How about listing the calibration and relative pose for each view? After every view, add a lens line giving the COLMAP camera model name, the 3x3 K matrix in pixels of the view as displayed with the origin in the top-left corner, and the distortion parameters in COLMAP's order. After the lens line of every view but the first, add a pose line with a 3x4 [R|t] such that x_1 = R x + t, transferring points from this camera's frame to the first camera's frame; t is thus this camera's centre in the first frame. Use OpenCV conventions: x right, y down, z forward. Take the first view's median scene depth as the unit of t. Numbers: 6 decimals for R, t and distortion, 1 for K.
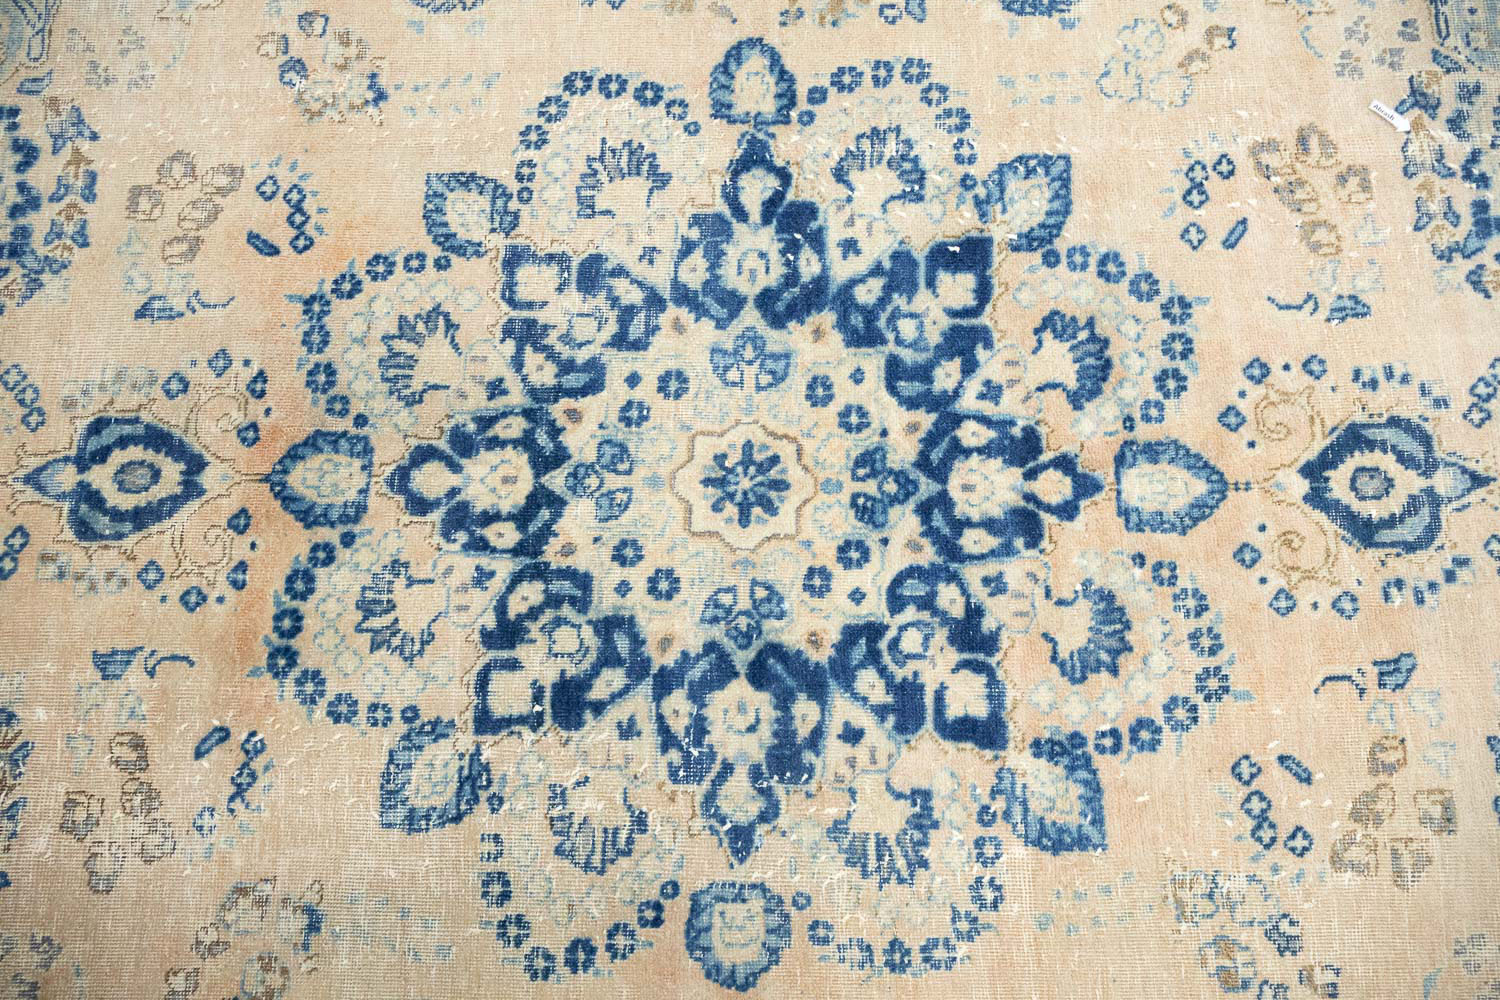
lens RADIAL K [[1255.9, 0, 736.1], [0, 1255.9, 509.4], [0, 0, 1]] dist [-0.000545, -0.000680]
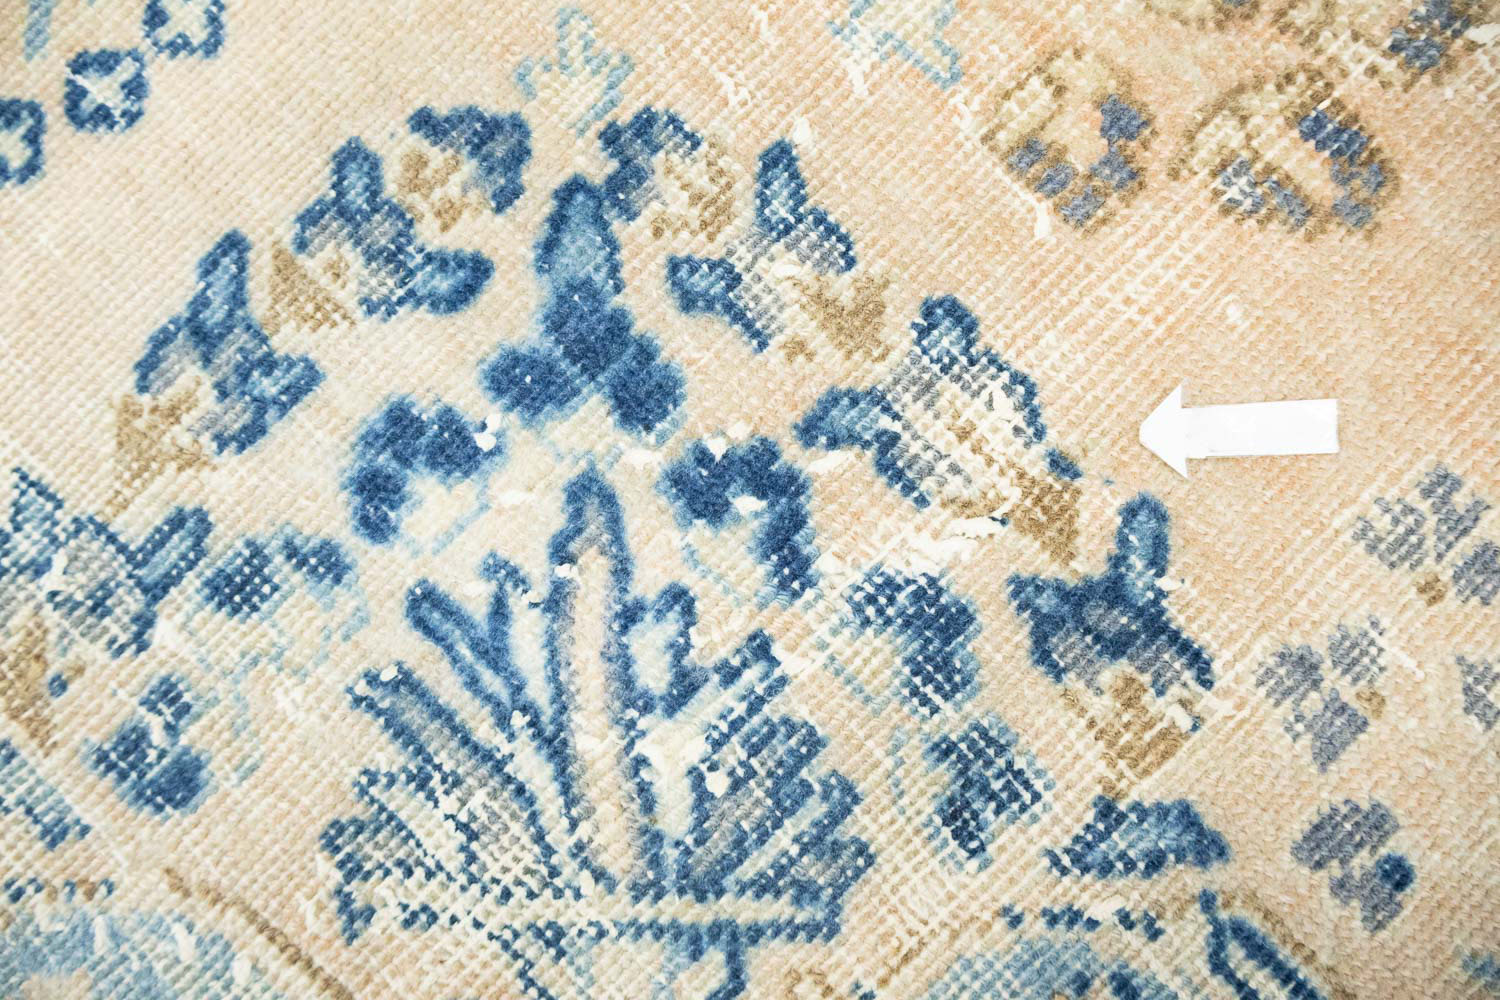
lens RADIAL K [[1253.0, 0, 750.0], [0, 1253.0, 500.0], [0, 0, 1]] dist [-0.002010, 0.006680]
pose [[-0.747428, 0.662199, -0.053328, 0.632237], [-0.636911, -0.691425, 0.340993, -0.370552], [0.188933, 0.288833, 0.938552, 0.810305]]
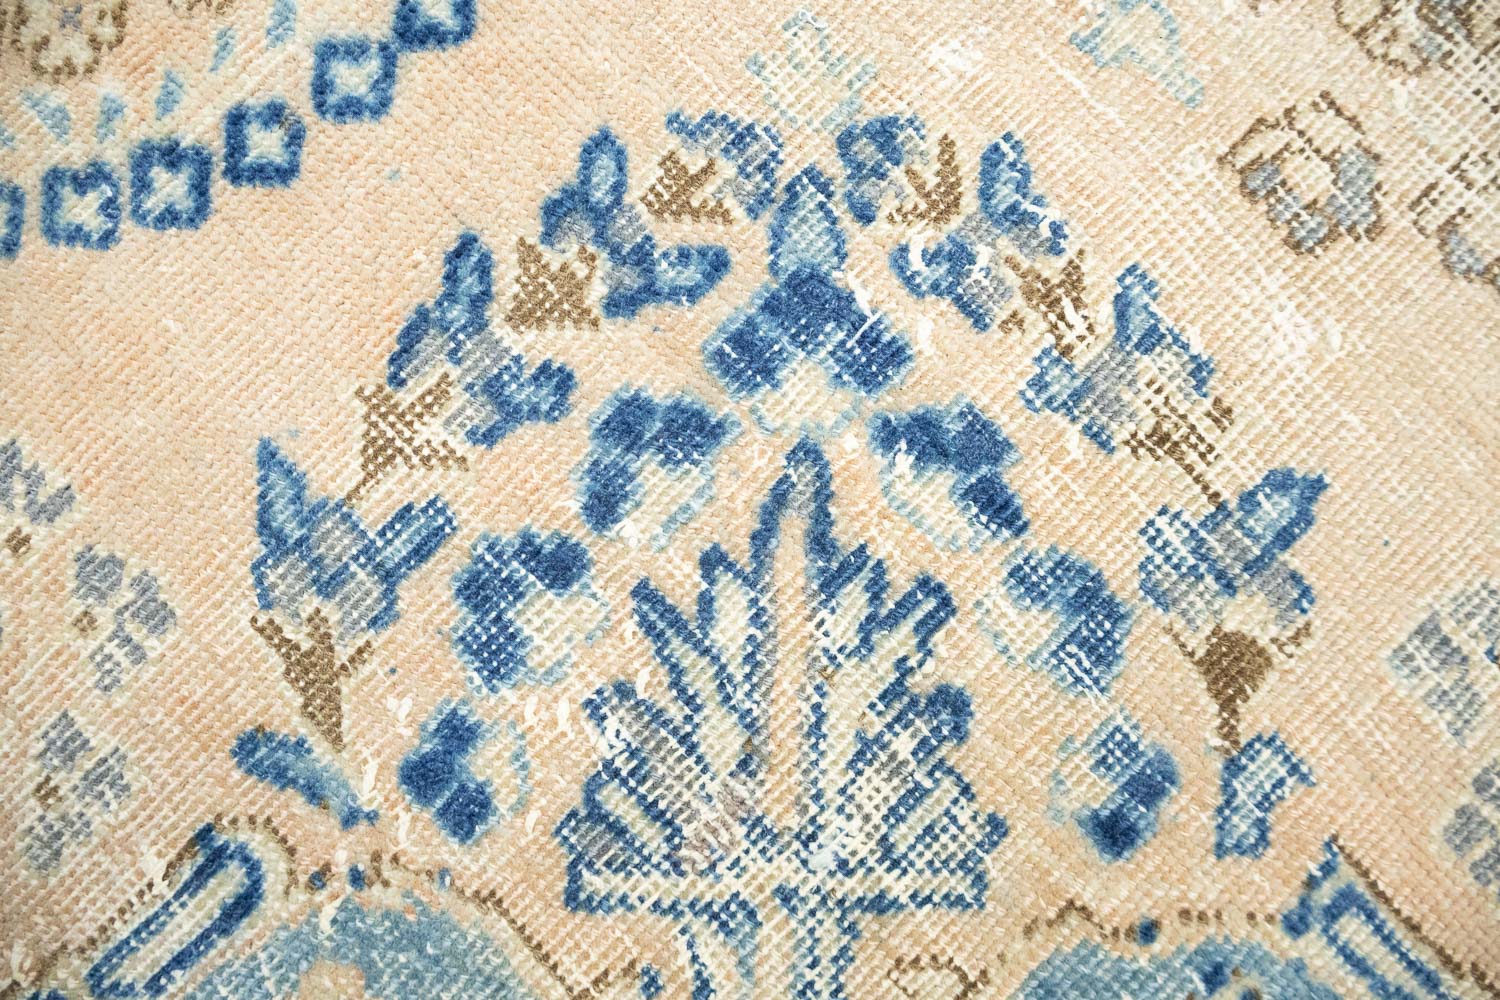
lens RADIAL K [[1253.0, 0, 750.0], [0, 1253.0, 500.0], [0, 0, 1]] dist [-0.002010, 0.006680]
pose [[0.734586, -0.675334, 0.065632, -0.658704], [0.664656, 0.735658, 0.130537, 0.163672], [-0.136438, -0.052268, 0.989269, 0.688822]]
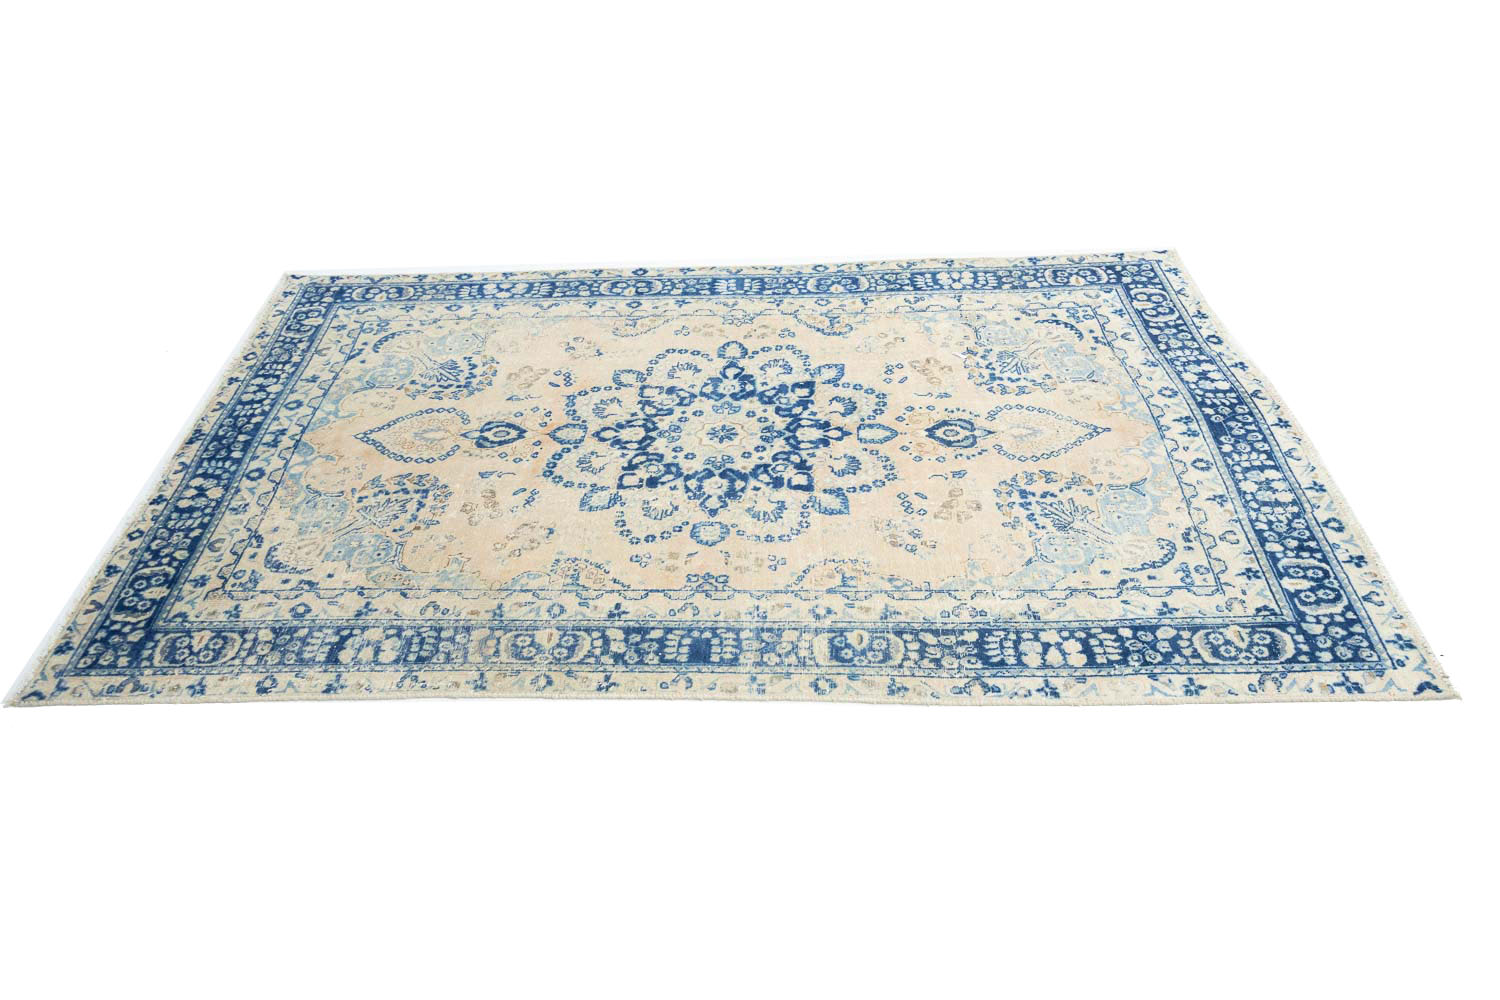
lens RADIAL K [[1253.0, 0, 750.0], [0, 1253.0, 500.0], [0, 0, 1]] dist [-0.002010, 0.006680]
pose [[0.999168, 0.005418, -0.040416, 0.179556], [-0.030204, 0.764204, -0.644267, 1.851584], [0.027395, 0.644952, 0.763732, -0.994410]]
